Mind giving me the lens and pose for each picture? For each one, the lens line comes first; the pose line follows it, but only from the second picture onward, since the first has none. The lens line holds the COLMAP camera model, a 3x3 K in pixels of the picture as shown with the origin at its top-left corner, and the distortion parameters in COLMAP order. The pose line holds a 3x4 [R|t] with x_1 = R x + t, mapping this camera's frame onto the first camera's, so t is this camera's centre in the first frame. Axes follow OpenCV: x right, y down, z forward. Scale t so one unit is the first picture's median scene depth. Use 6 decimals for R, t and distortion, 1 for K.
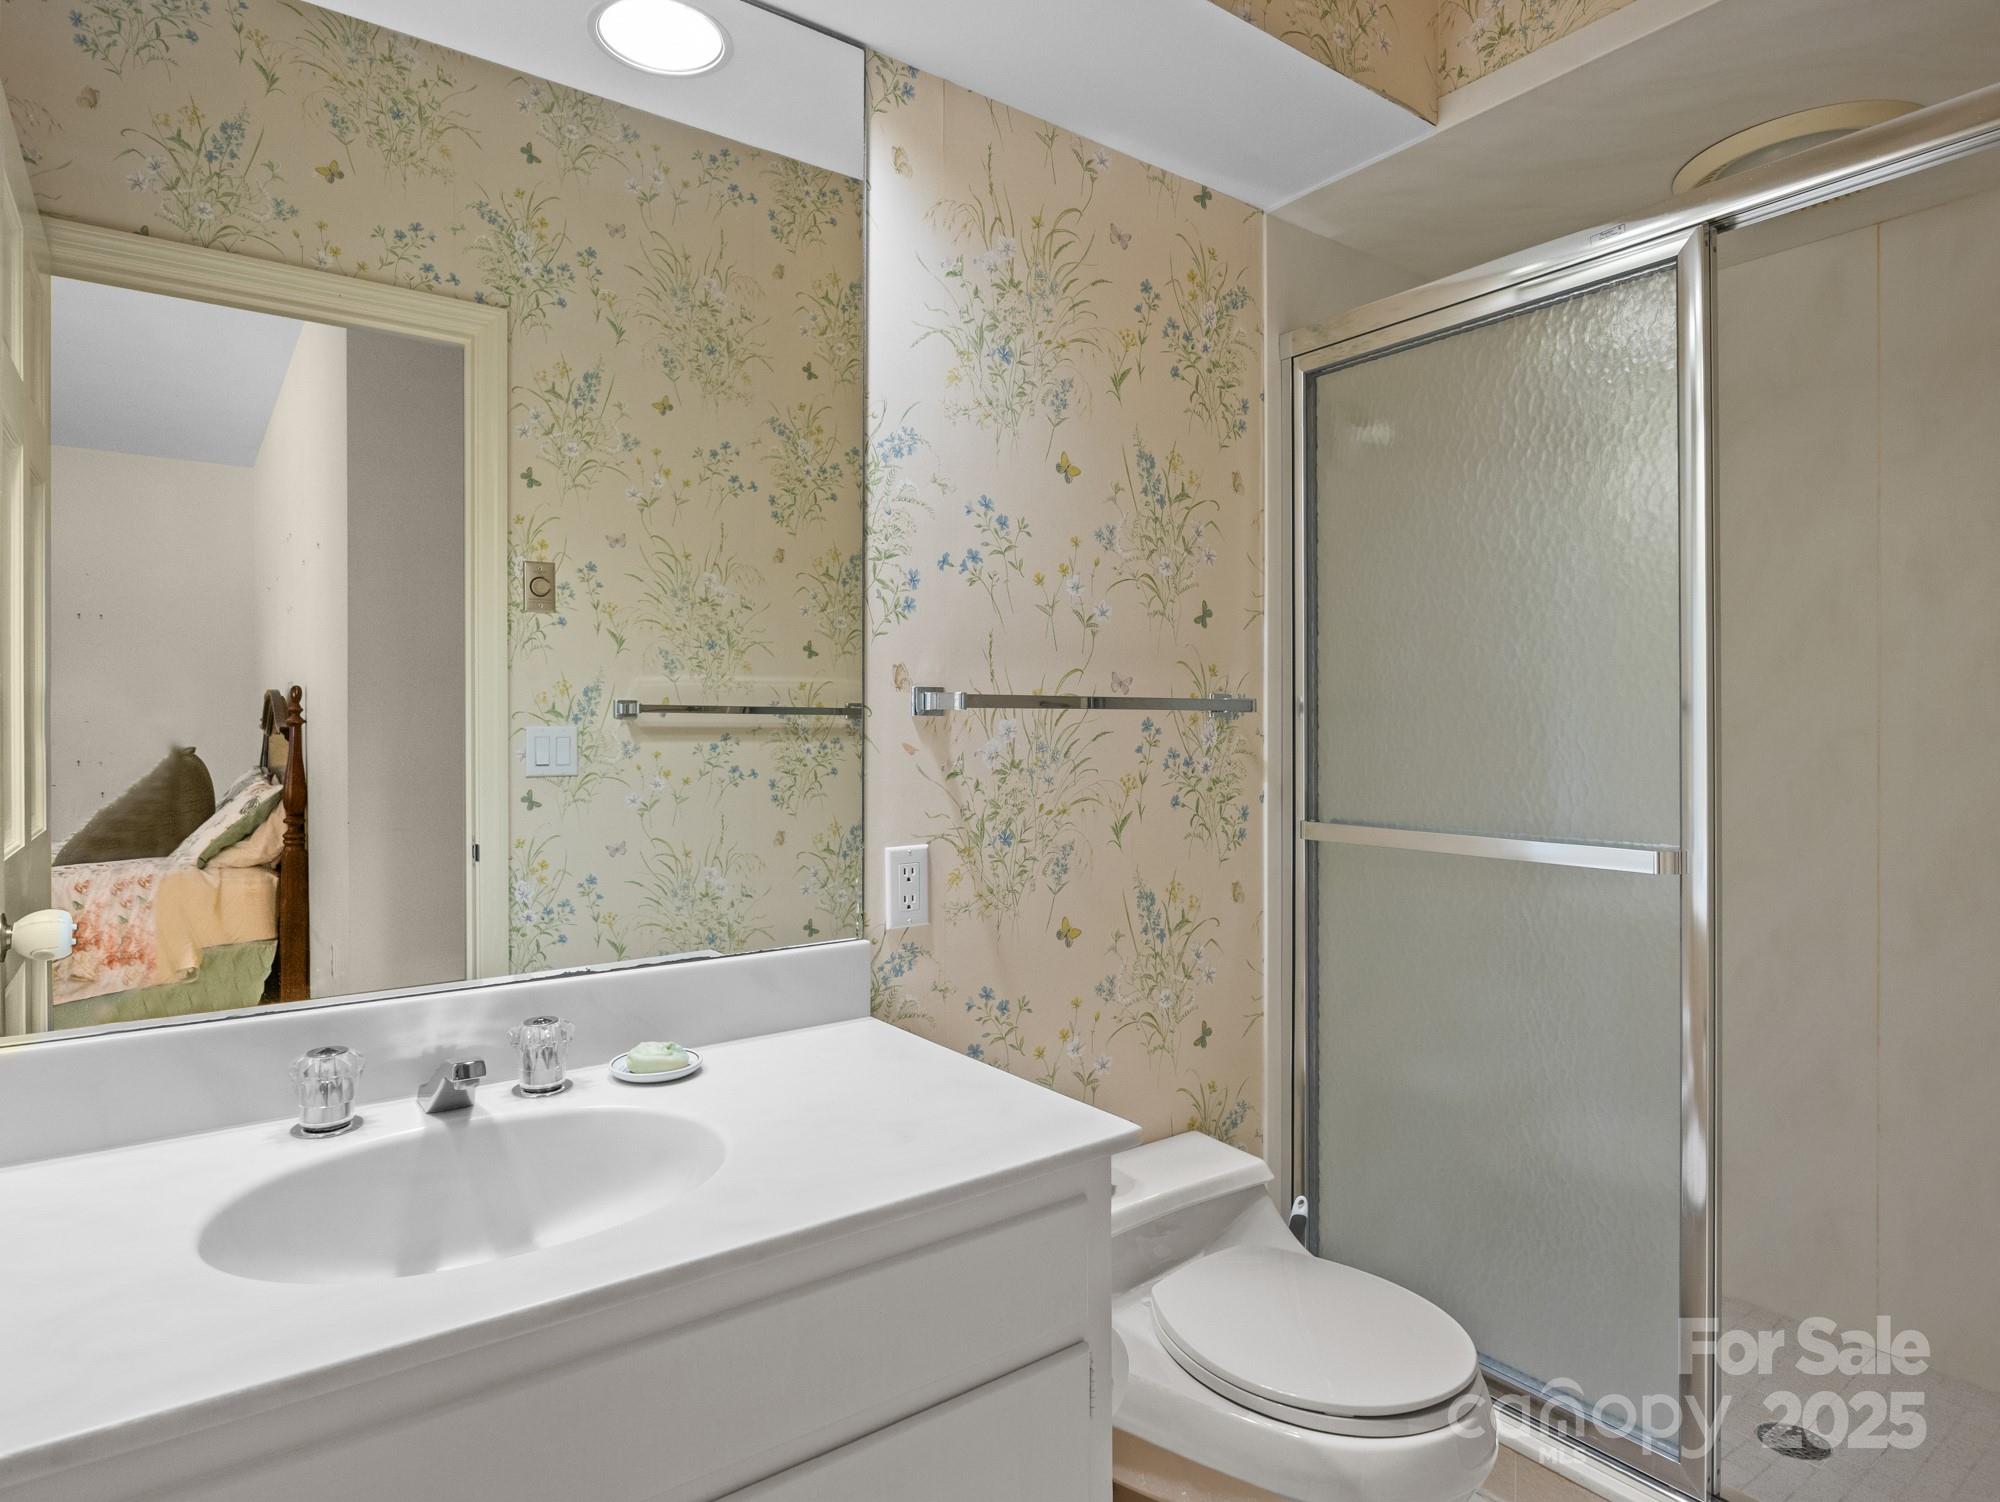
lens RADIAL K [[1131.2, 0, 1001.8], [0, 1131.2, 737.6], [0, 0, 1]] dist [-0.013292, 0.003607]
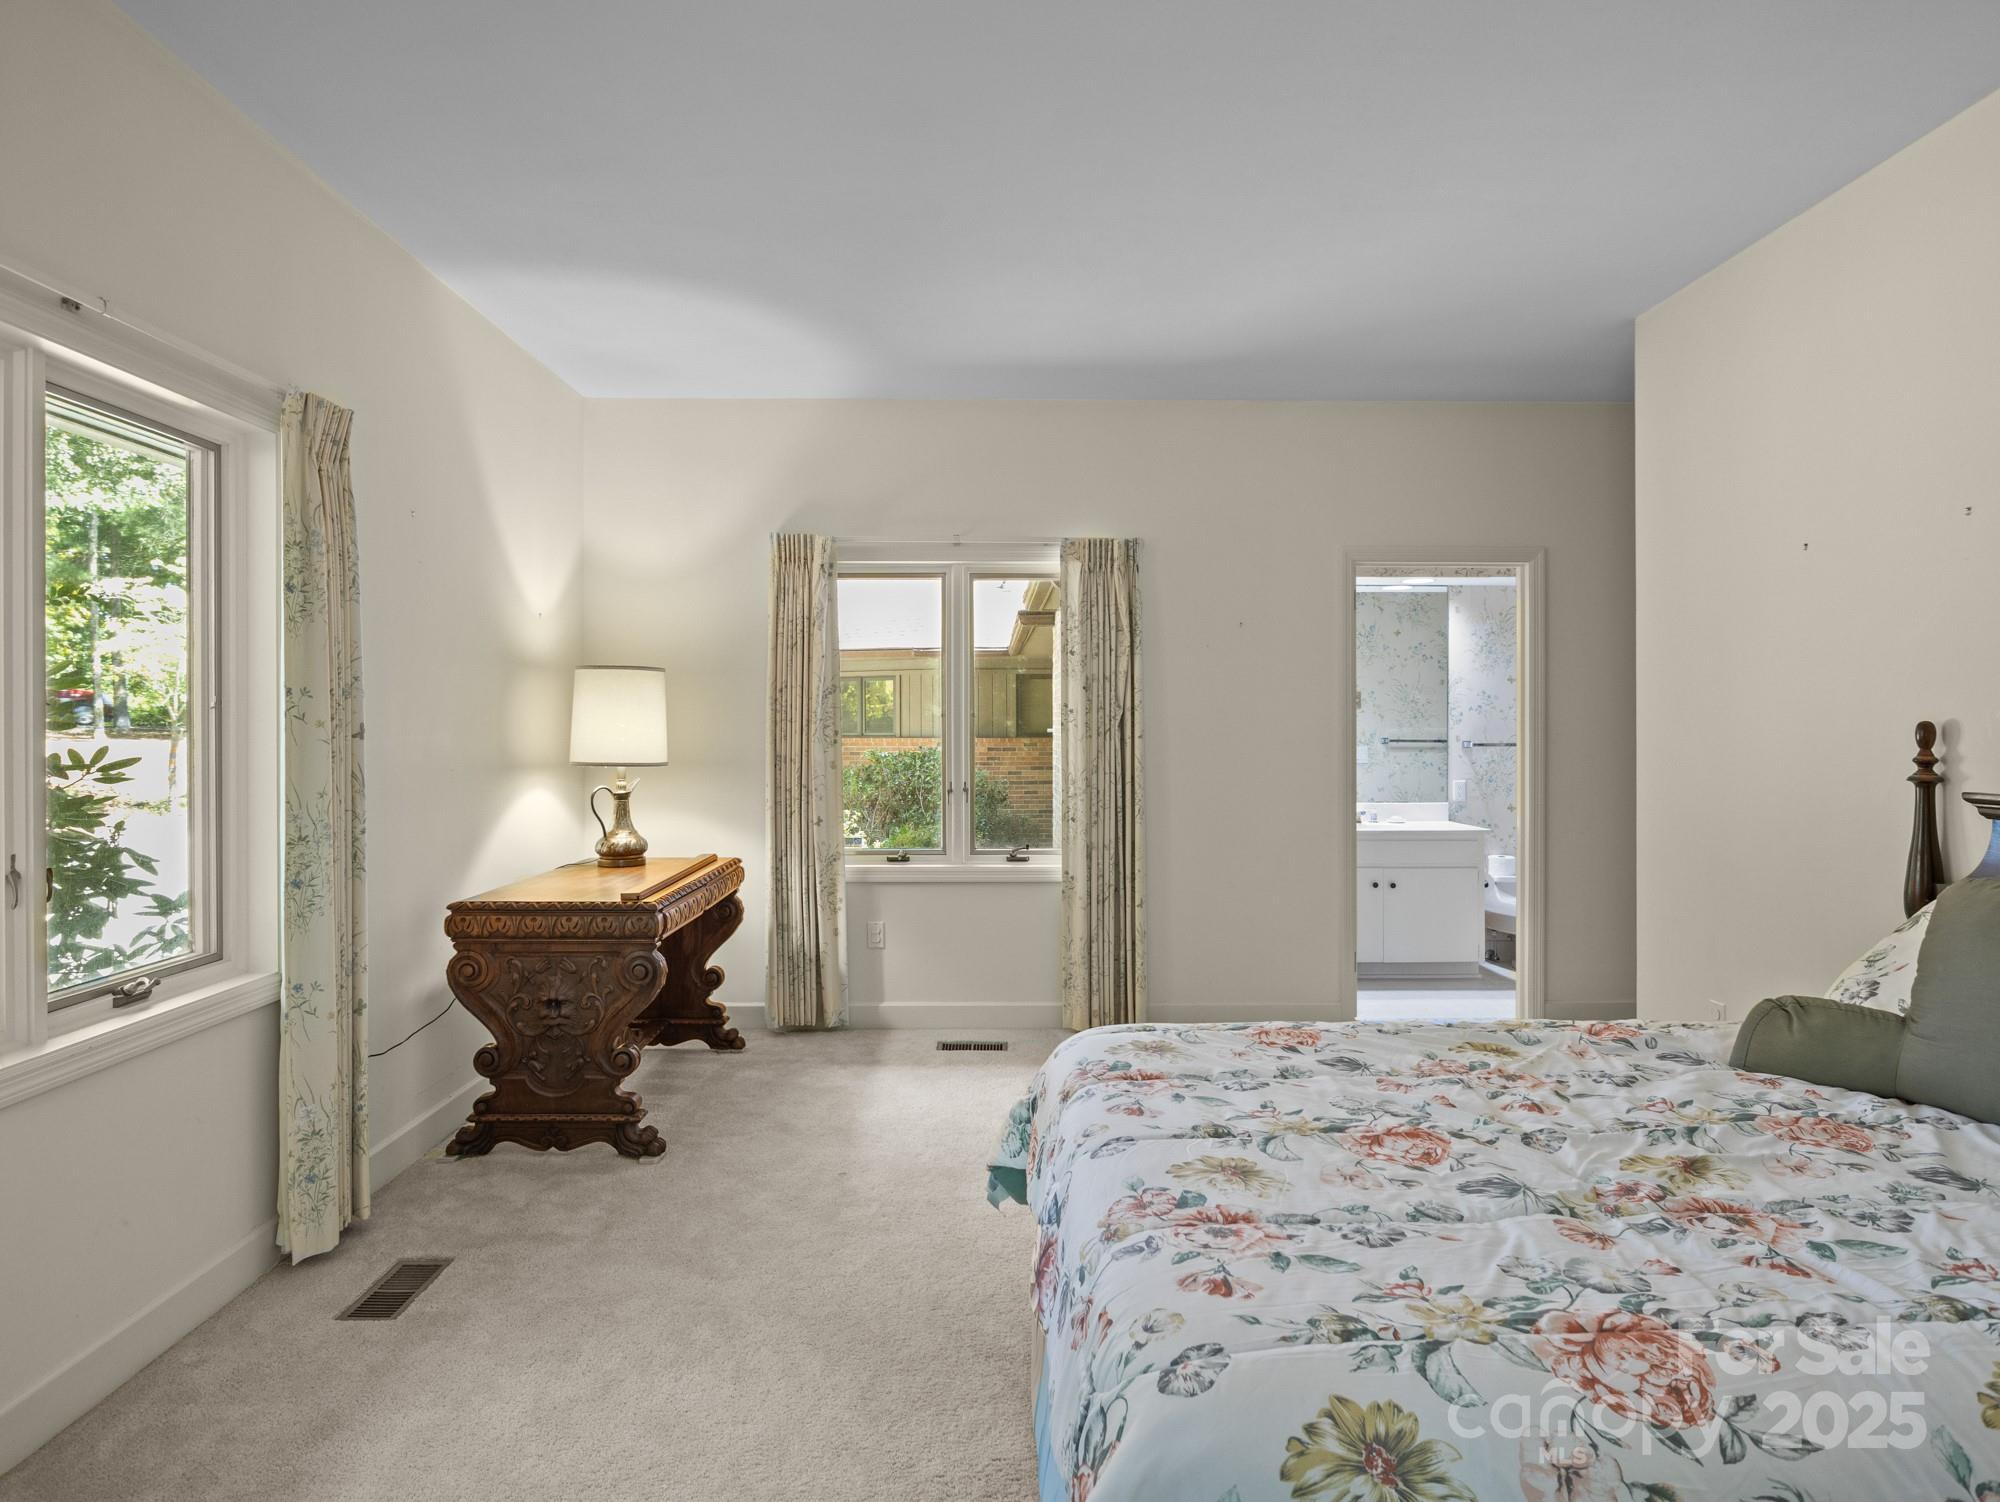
lens RADIAL K [[1131.2, 0, 997.7], [0, 1131.2, 736.9], [0, 0, 1]] dist [-0.013292, 0.003607]
pose [[0.808552, -0.002640, -0.588419, 0.901291], [0.003267, 0.999995, 0.000003, -0.062624], [0.588416, -0.001925, 0.808556, -3.050346]]
